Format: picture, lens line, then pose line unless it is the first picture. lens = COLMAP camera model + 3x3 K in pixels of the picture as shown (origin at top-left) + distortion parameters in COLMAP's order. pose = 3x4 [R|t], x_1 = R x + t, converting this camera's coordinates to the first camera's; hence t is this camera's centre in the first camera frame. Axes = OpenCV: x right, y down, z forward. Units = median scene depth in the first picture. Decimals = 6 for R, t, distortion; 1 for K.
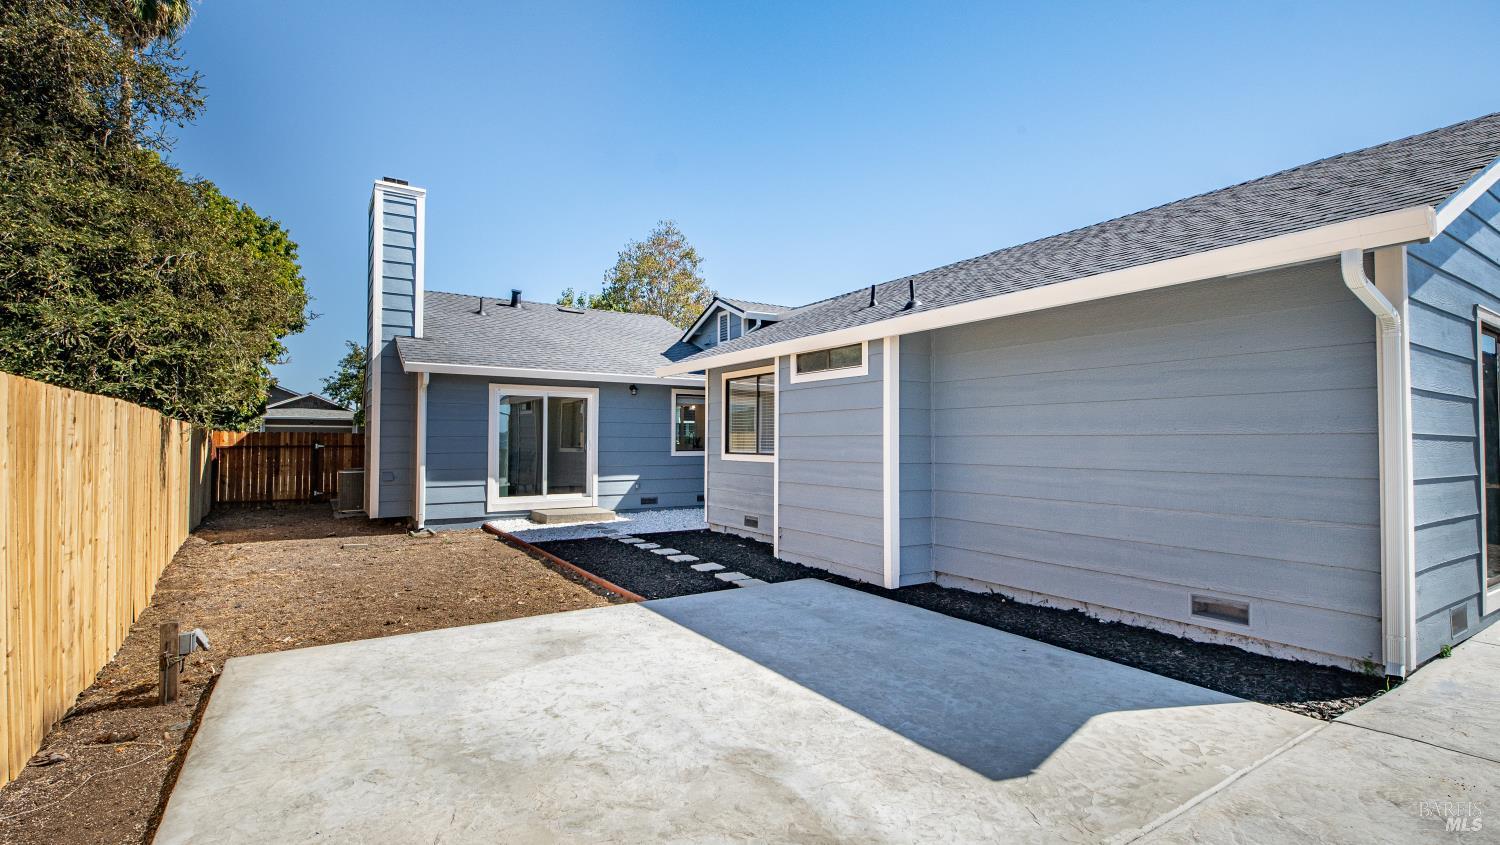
lens RADIAL K [[673.1, 0, 745.8], [0, 673.1, 423.8], [0, 0, 1]] dist [0.007829, -0.001225]
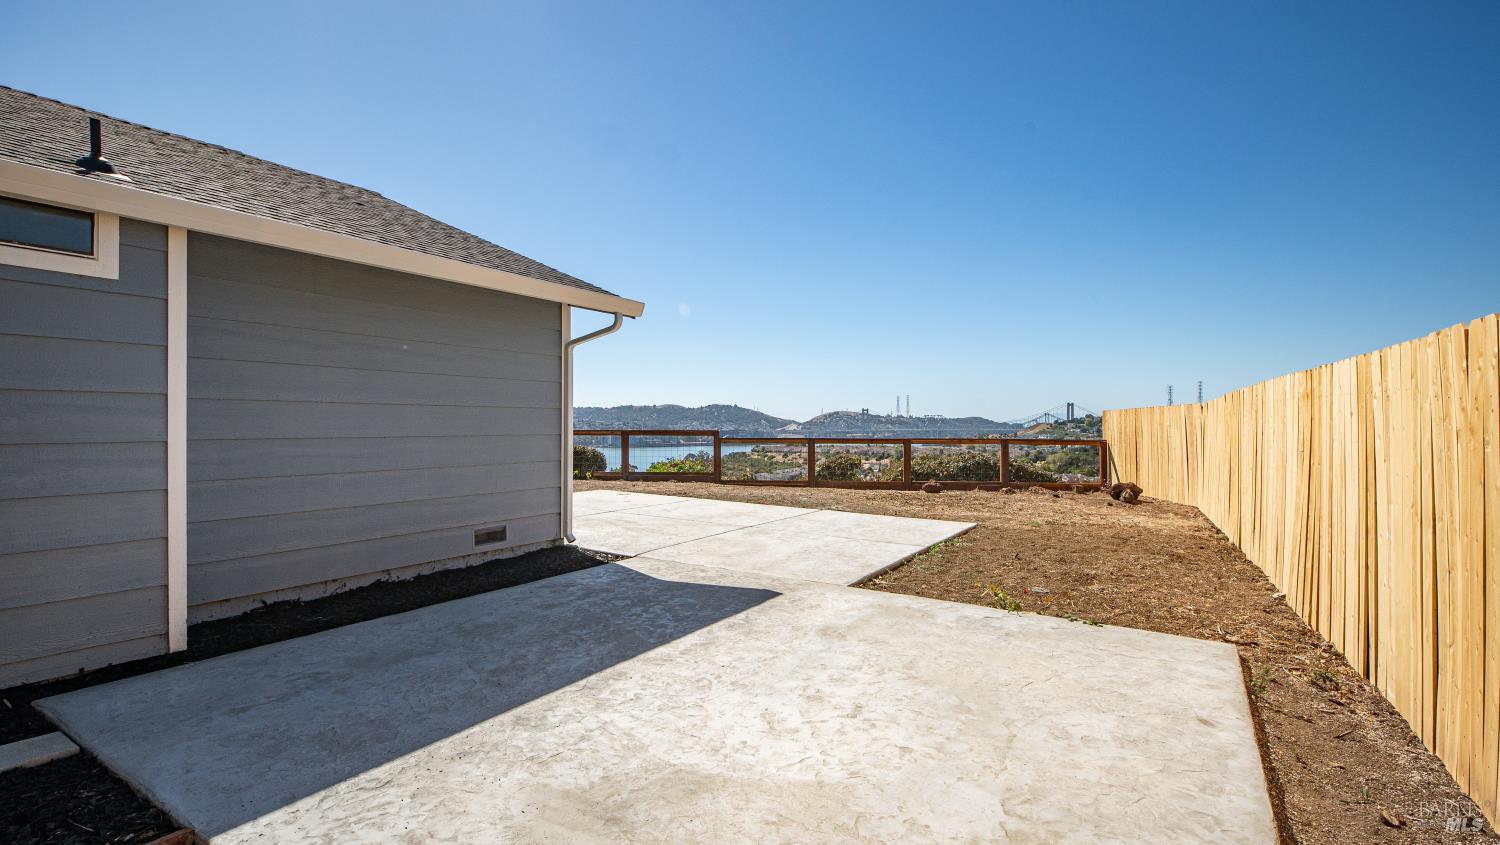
lens RADIAL K [[686.1, 0, 744.5], [0, 686.1, 423.9], [0, 0, 1]] dist [0.011802, -0.000155]
pose [[-0.417821, -0.003782, 0.908521, -0.460988], [-0.029574, 0.999518, -0.009440, 0.028790], [-0.908048, -0.030812, -0.417732, 0.671597]]
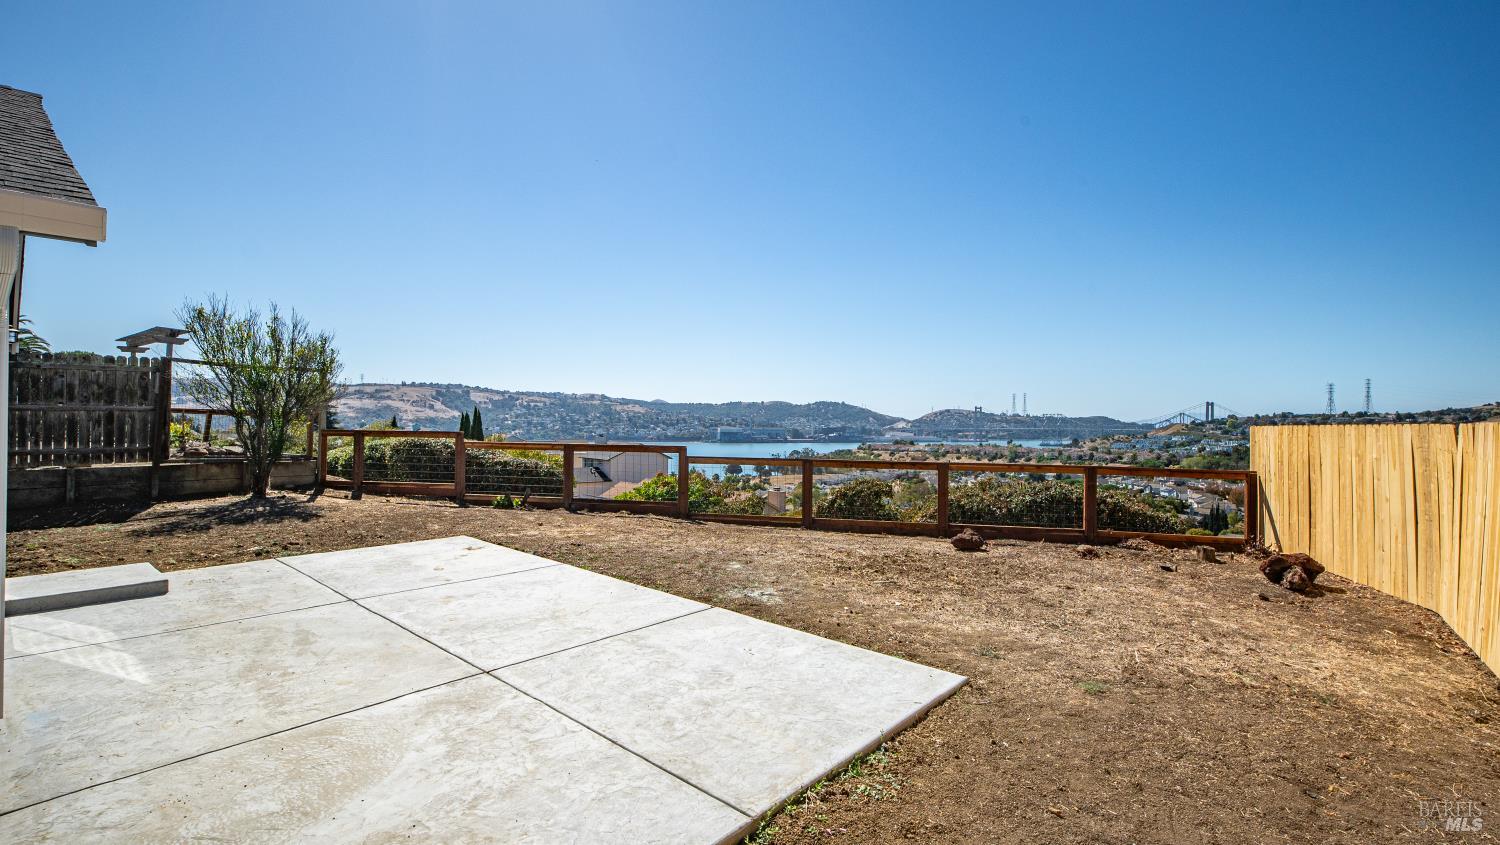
lens RADIAL K [[681.1, 0, 750.0], [0, 681.1, 422.5], [0, 0, 1]] dist [0.010443, -0.000389]
pose [[-0.278017, -0.010369, 0.960520, -0.062068], [-0.041084, 0.999155, -0.001105, -0.027692], [-0.959697, -0.039769, -0.278208, 0.164994]]
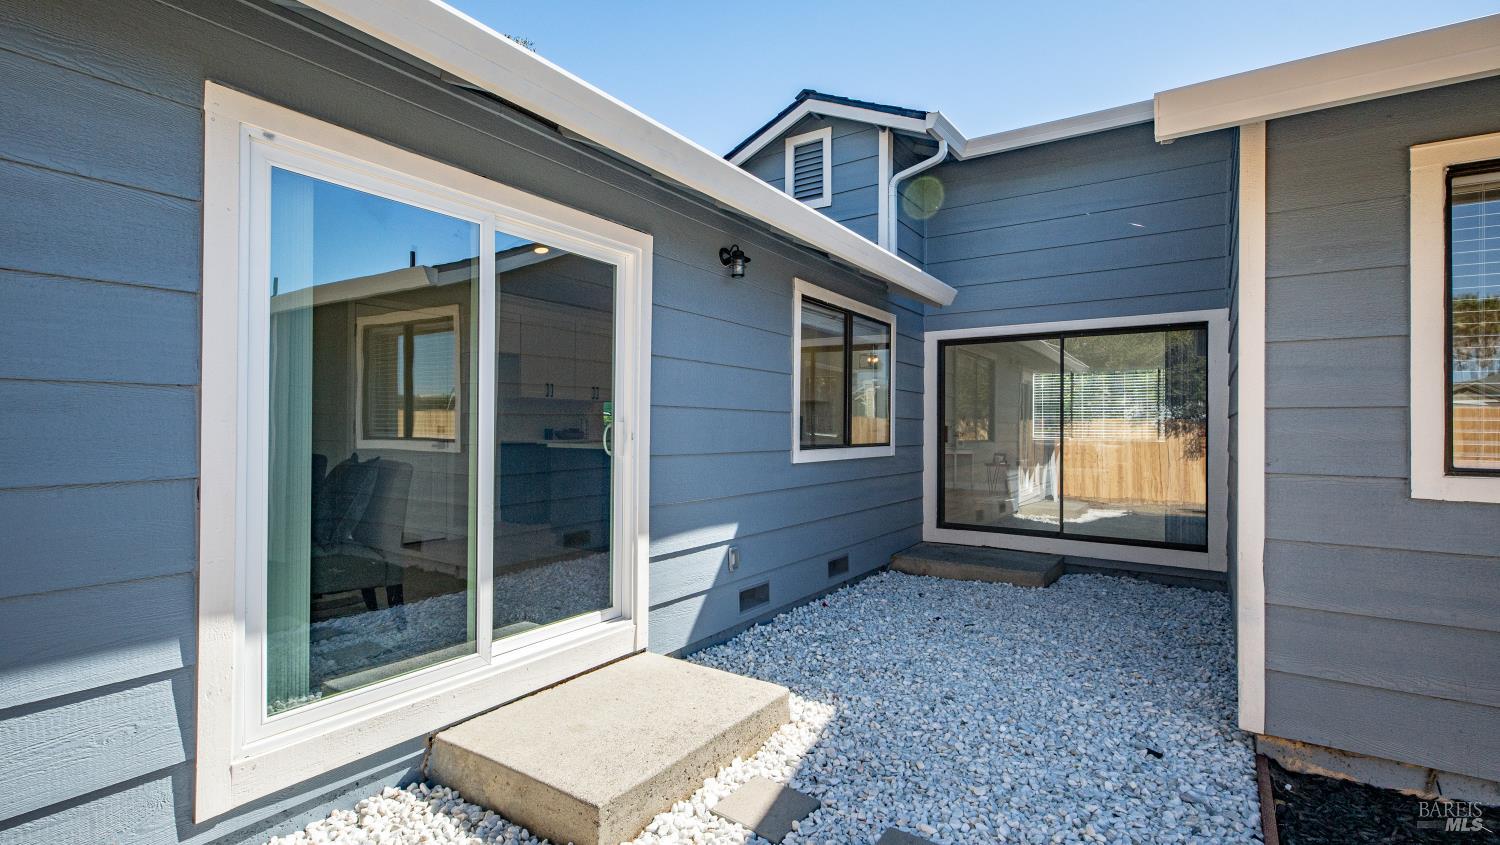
lens RADIAL K [[686.1, 0, 744.5], [0, 686.1, 423.9], [0, 0, 1]] dist [0.011802, -0.000155]
pose [[0.918692, 0.005374, 0.394938, -0.476278], [-0.014998, 0.999661, 0.021286, 0.032986], [-0.394690, -0.025479, 0.918461, 1.147863]]
